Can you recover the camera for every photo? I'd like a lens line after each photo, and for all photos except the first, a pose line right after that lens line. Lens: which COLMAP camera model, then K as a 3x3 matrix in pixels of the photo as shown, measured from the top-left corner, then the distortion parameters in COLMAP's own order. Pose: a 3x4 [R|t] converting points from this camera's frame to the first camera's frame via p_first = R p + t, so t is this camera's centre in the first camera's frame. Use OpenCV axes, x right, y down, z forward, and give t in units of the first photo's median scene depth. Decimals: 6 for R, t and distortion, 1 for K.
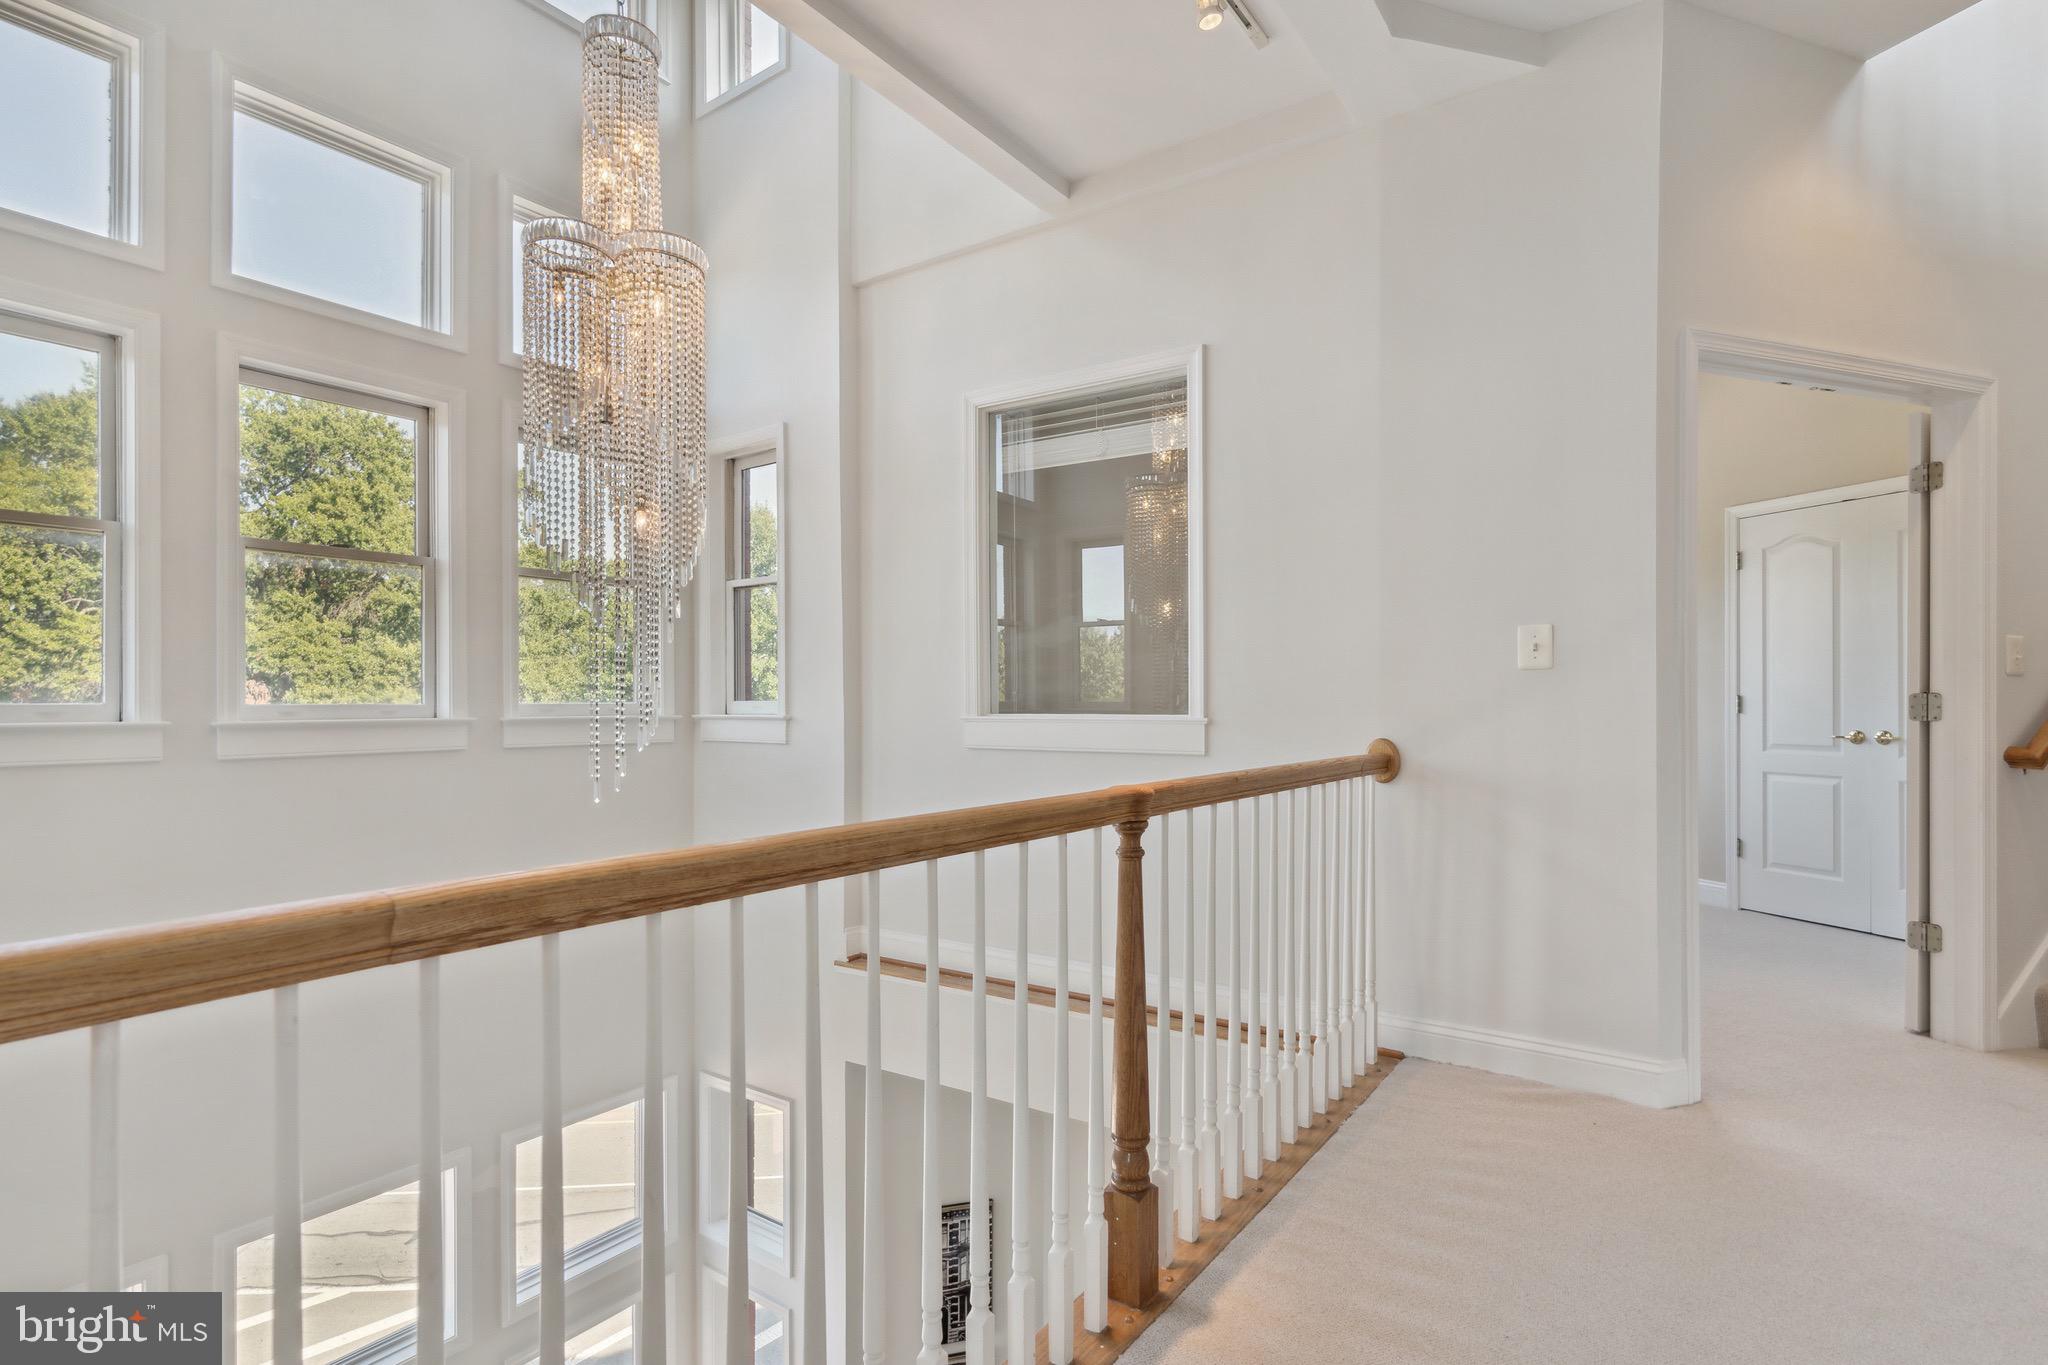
lens RADIAL K [[1014.3, 0, 1022.2], [0, 1014.3, 688.0], [0, 0, 1]] dist [0.020335, 0.000855]
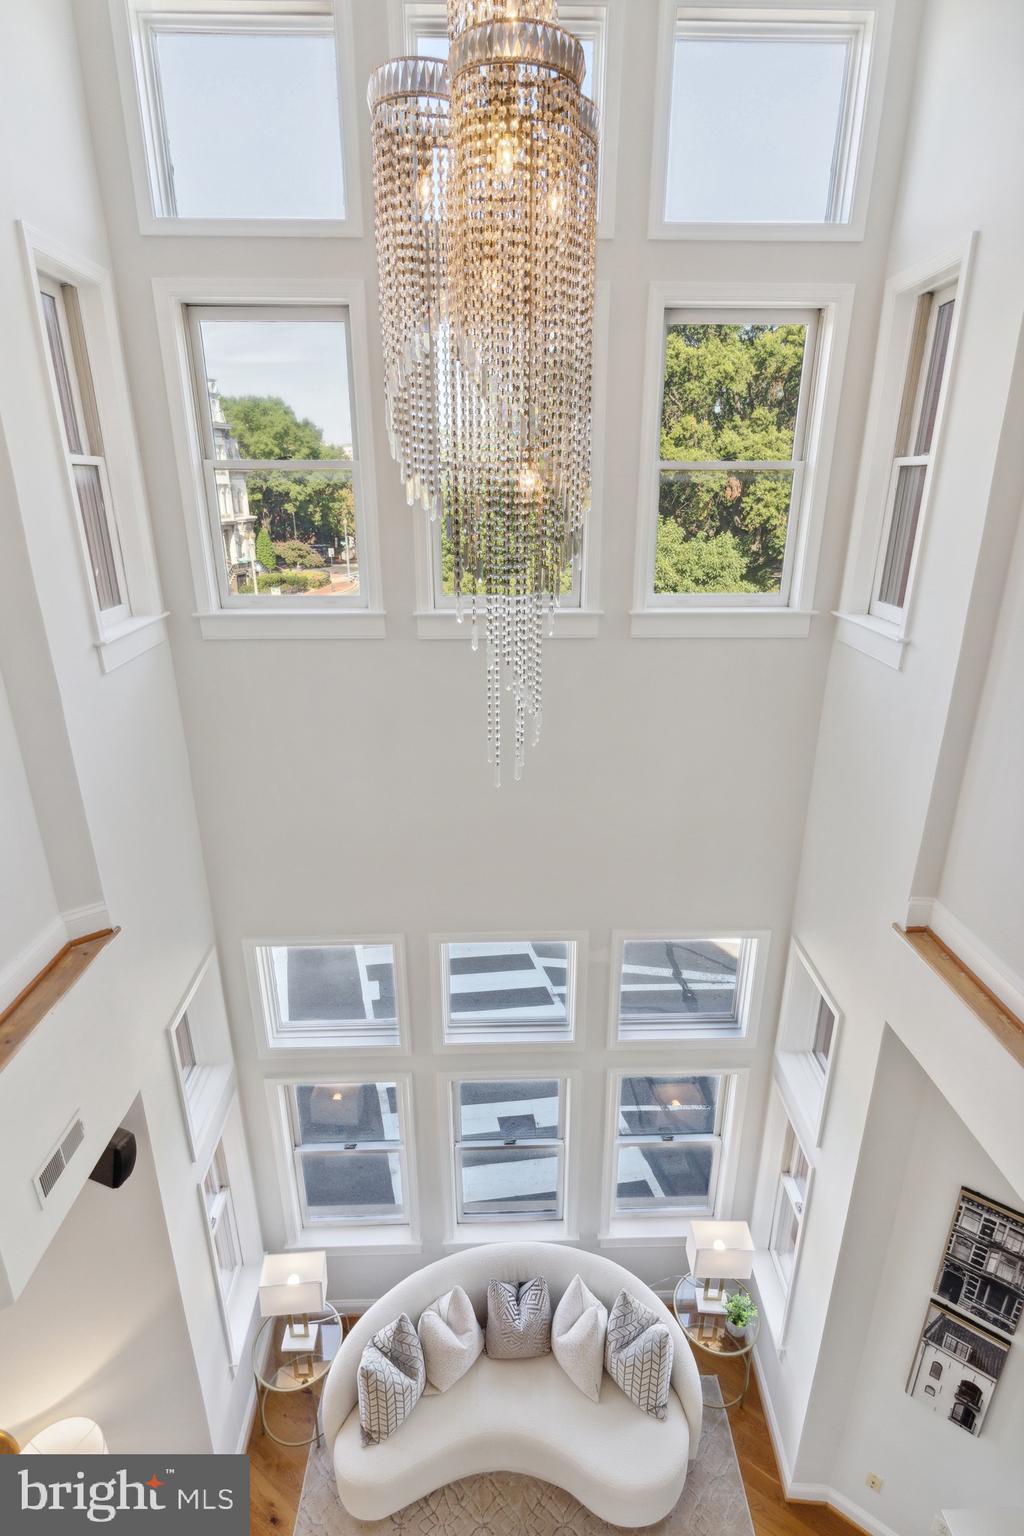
lens RADIAL K [[760.8, 0, 516.2], [0, 760.8, 759.5], [0, 0, 1]] dist [0.020335, 0.000855]
pose [[0.605238, 0.279171, -0.745486, 0.069617], [-0.004691, 0.937723, 0.347352, -0.090014], [0.796030, -0.206734, 0.568856, 0.322805]]
